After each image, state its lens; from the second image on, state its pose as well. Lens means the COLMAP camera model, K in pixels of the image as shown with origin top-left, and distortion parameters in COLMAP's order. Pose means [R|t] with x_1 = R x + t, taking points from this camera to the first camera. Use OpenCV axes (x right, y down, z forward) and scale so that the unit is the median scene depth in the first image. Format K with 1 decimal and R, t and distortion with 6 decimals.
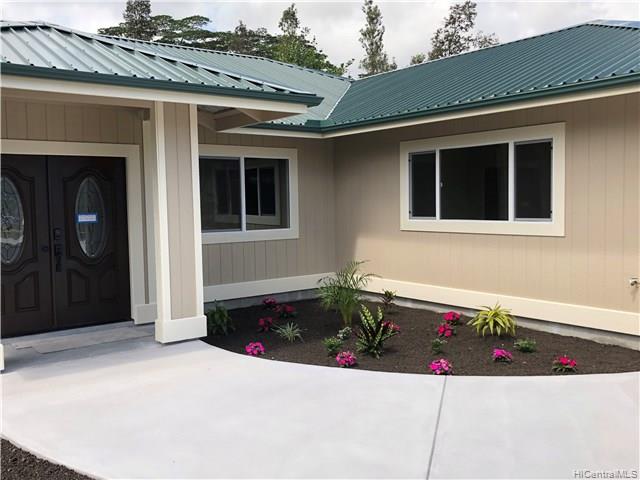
lens RADIAL K [[625.0, 0, 320.0], [0, 625.0, 240.0], [0, 0, 1]] dist [0.001351, -0.001679]
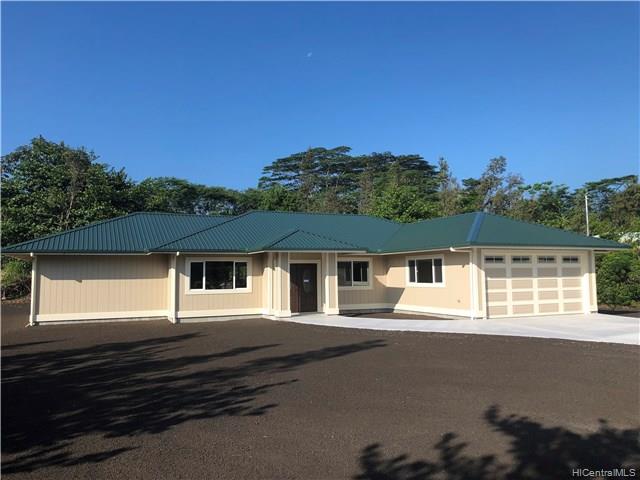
lens RADIAL K [[522.9, 0, 320.0], [0, 522.9, 240.0], [0, 0, 1]] dist [0.058242, -0.079563]
pose [[0.972711, -0.007171, -0.231911, 0.312640], [-0.022406, 0.991948, -0.124651, 0.082386], [0.230937, 0.126446, 0.964717, -1.485502]]
